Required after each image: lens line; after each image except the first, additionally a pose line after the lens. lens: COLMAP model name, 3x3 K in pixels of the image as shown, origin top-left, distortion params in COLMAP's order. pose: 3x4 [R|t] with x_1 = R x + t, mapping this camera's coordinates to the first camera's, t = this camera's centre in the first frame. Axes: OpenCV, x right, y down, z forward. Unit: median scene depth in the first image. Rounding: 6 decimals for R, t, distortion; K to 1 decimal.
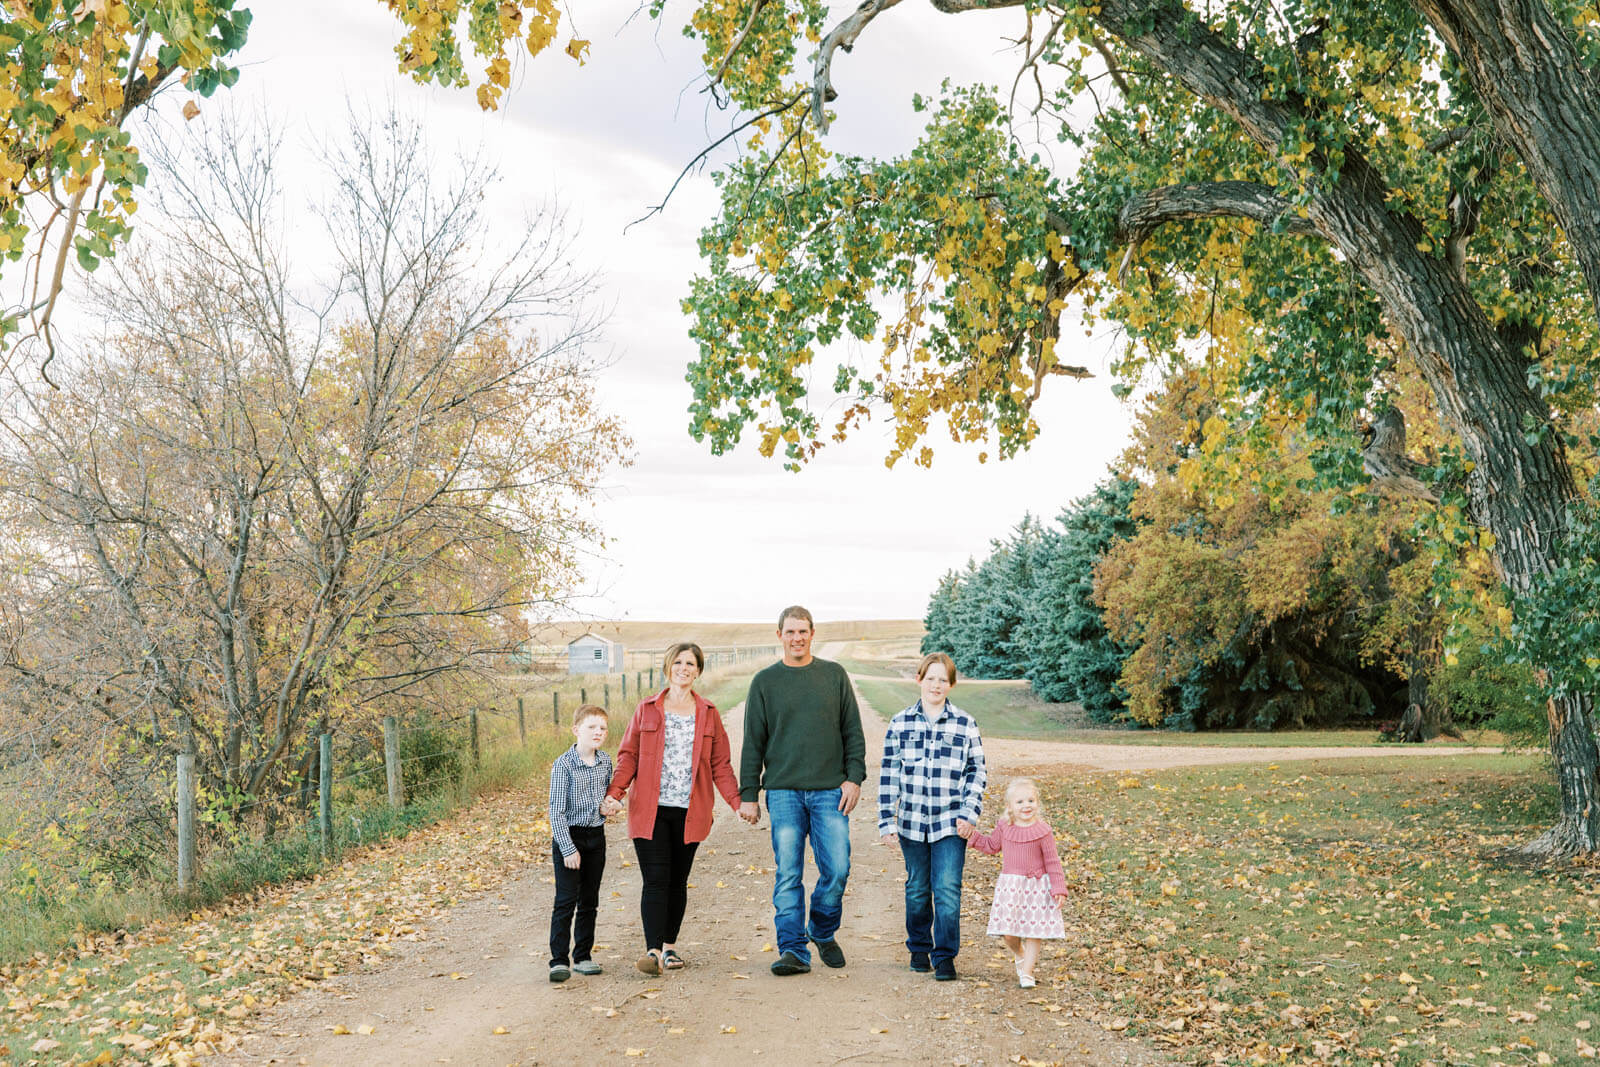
lens RADIAL K [[2101.3, 0, 798.9], [0, 2101.3, 552.2], [0, 0, 1]] dist [0.019143, 0.001514]
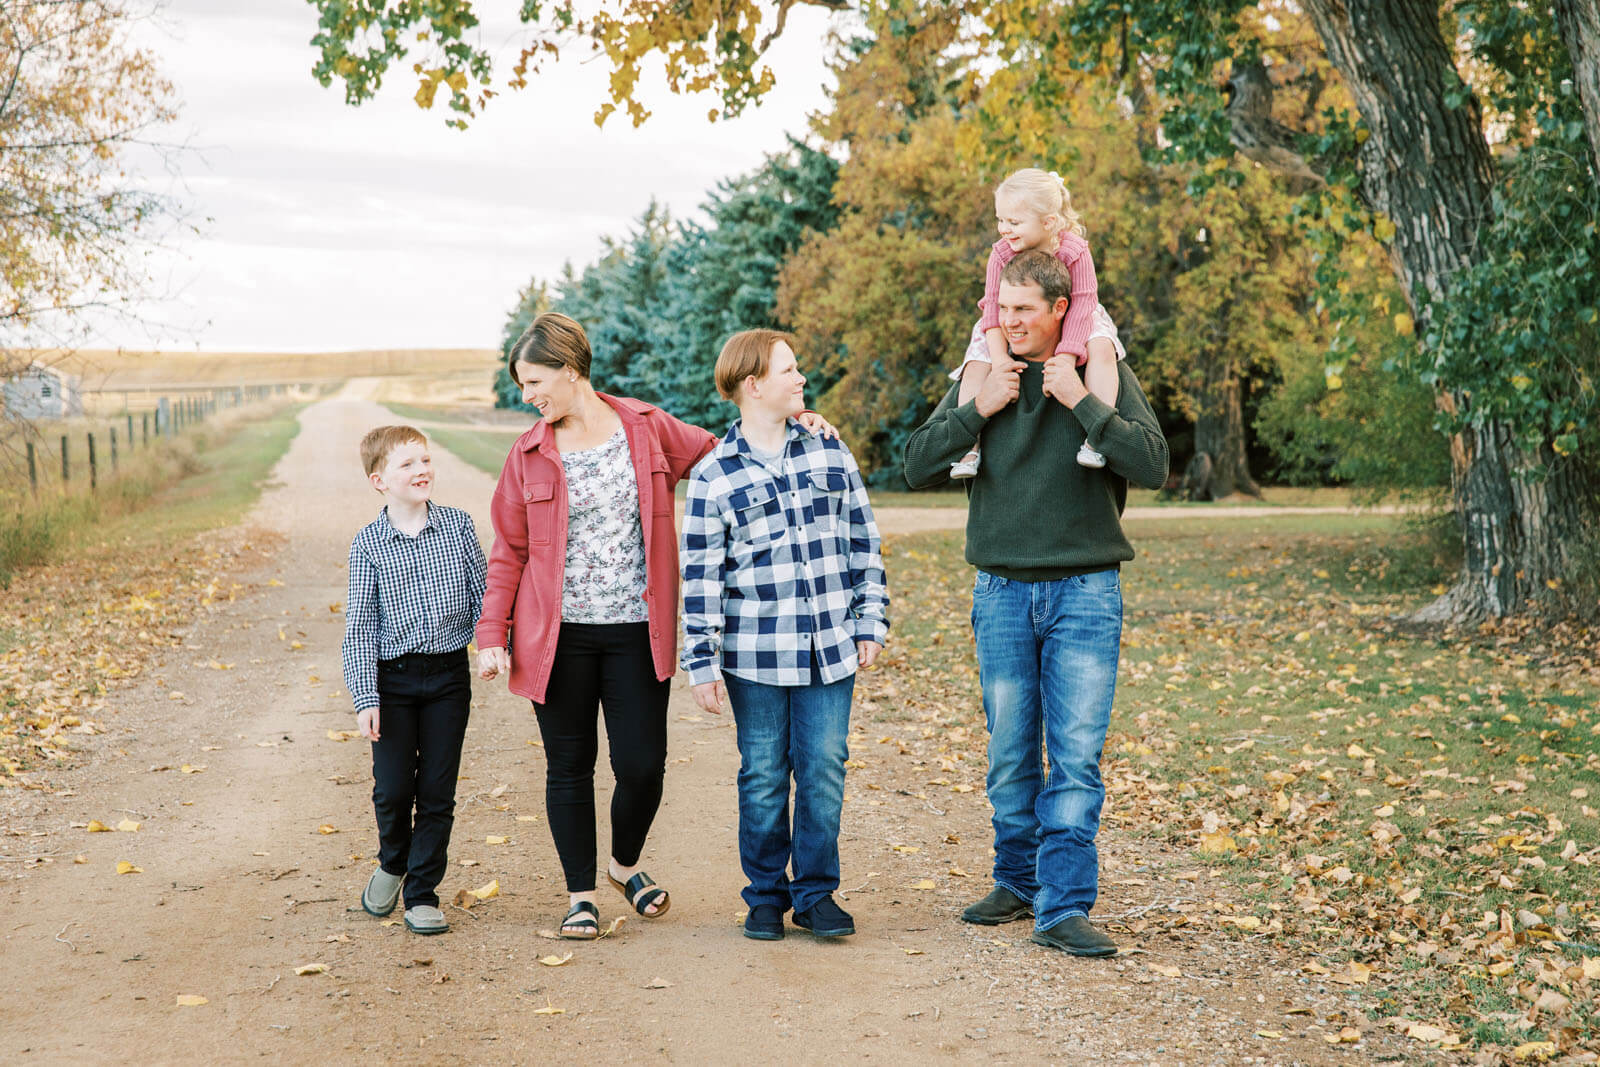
lens RADIAL K [[2920.0, 0, 747.0], [0, 2920.0, 533.9], [0, 0, 1]] dist [0.031728, -0.177974]
pose [[0.988347, -0.004843, 0.152138, -0.074954], [-0.009629, 0.995503, 0.094243, 0.006787], [-0.151910, -0.094610, 0.983856, -0.052617]]
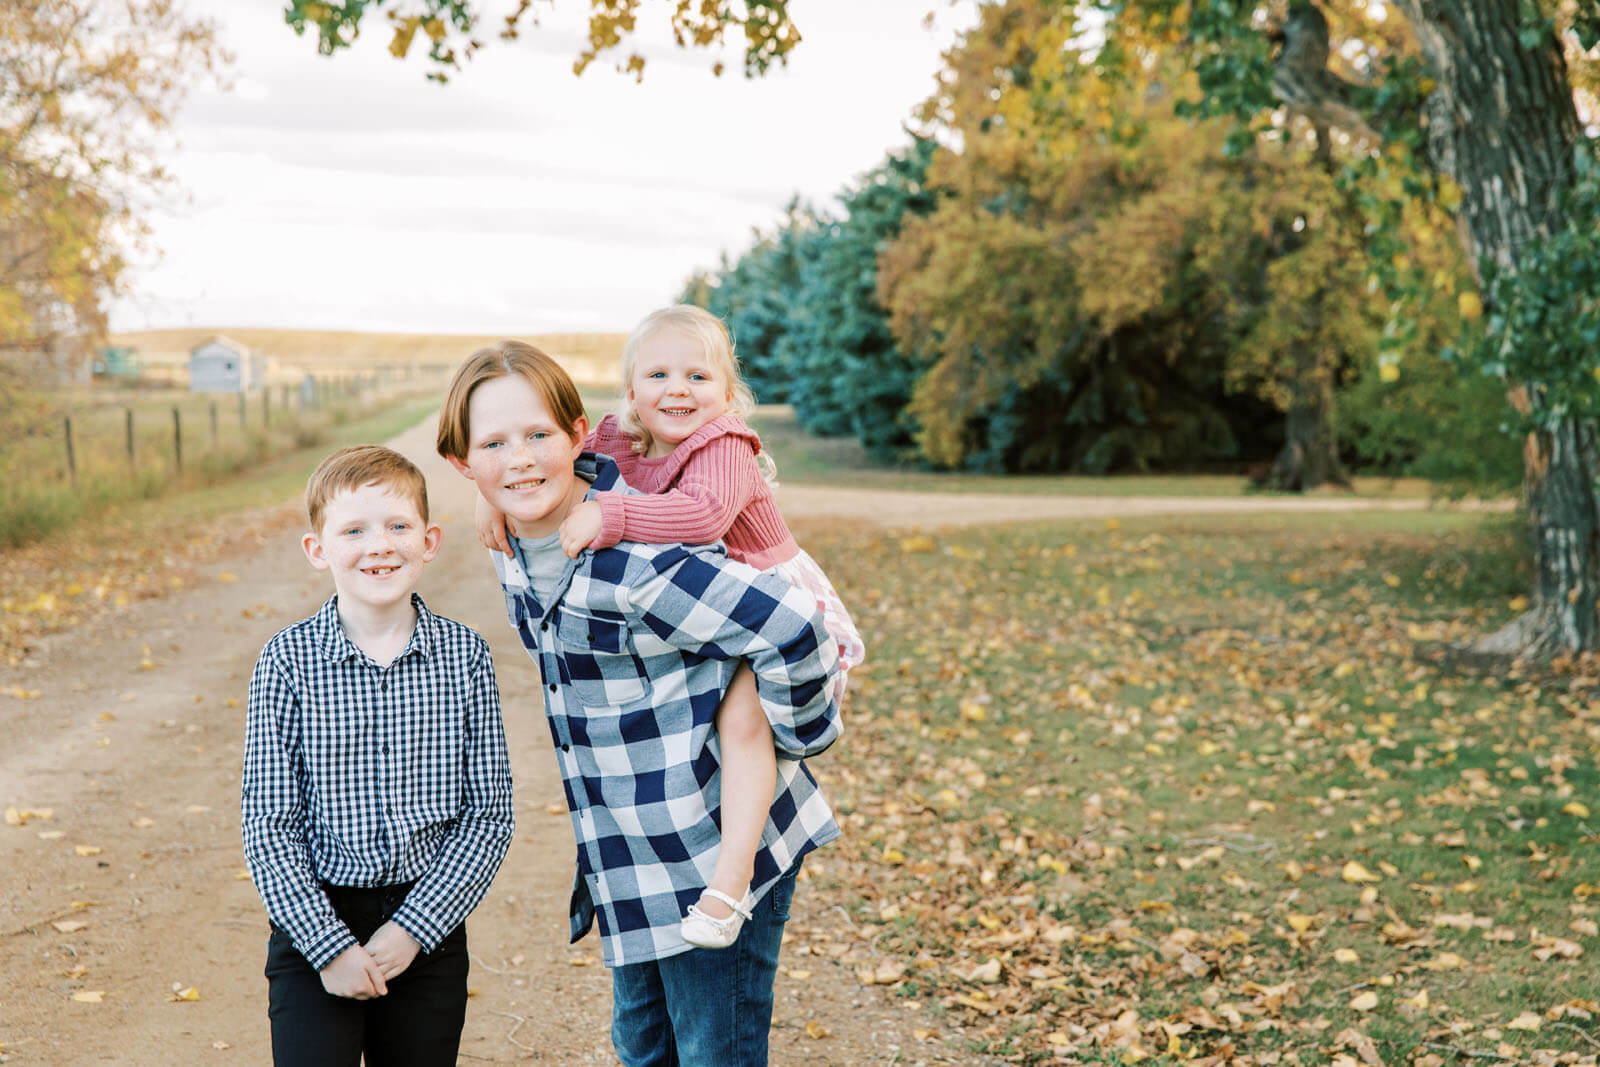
lens RADIAL K [[2656.0, 0, 782.8], [0, 2656.0, 531.5], [0, 0, 1]] dist [0.017540, -0.024220]
pose [[0.994560, 0.009835, 0.103700, 0.025391], [-0.020843, 0.994189, 0.105609, 0.015585], [-0.102059, -0.107196, 0.988986, 0.160432]]
